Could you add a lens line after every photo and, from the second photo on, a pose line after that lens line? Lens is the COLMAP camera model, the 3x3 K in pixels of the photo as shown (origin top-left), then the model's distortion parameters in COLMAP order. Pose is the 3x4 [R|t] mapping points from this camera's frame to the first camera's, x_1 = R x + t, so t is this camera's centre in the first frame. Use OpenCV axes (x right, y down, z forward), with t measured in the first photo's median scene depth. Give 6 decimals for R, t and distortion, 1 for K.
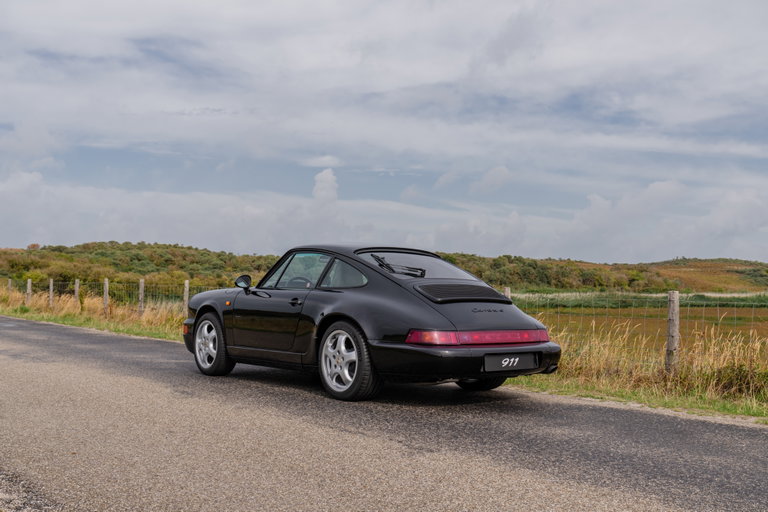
lens RADIAL K [[841.5, 0, 384.0], [0, 841.5, 256.0], [0, 0, 1]] dist [-0.002801, 0.019225]
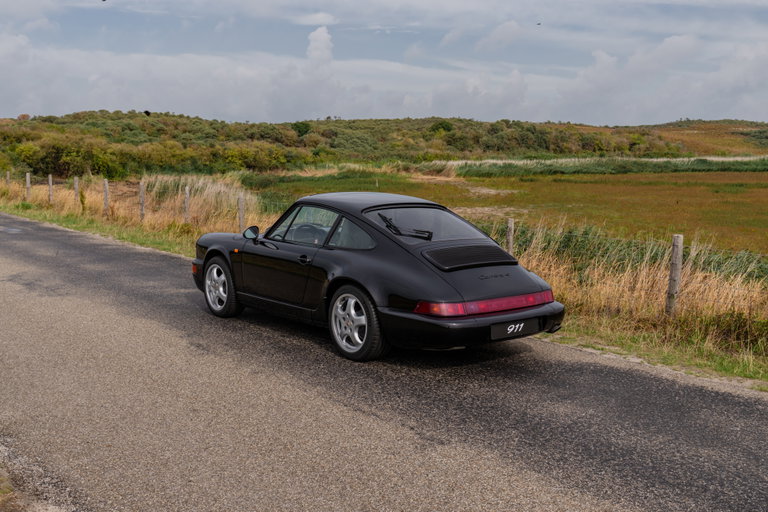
lens RADIAL K [[846.5, 0, 361.1], [0, 846.5, 276.2], [0, 0, 1]] dist [-0.003888, 0.014184]
pose [[0.999751, -0.006452, -0.021347, -0.012377], [0.010336, 0.982267, 0.187204, -0.099029], [0.019760, -0.187378, 0.982089, -0.007957]]
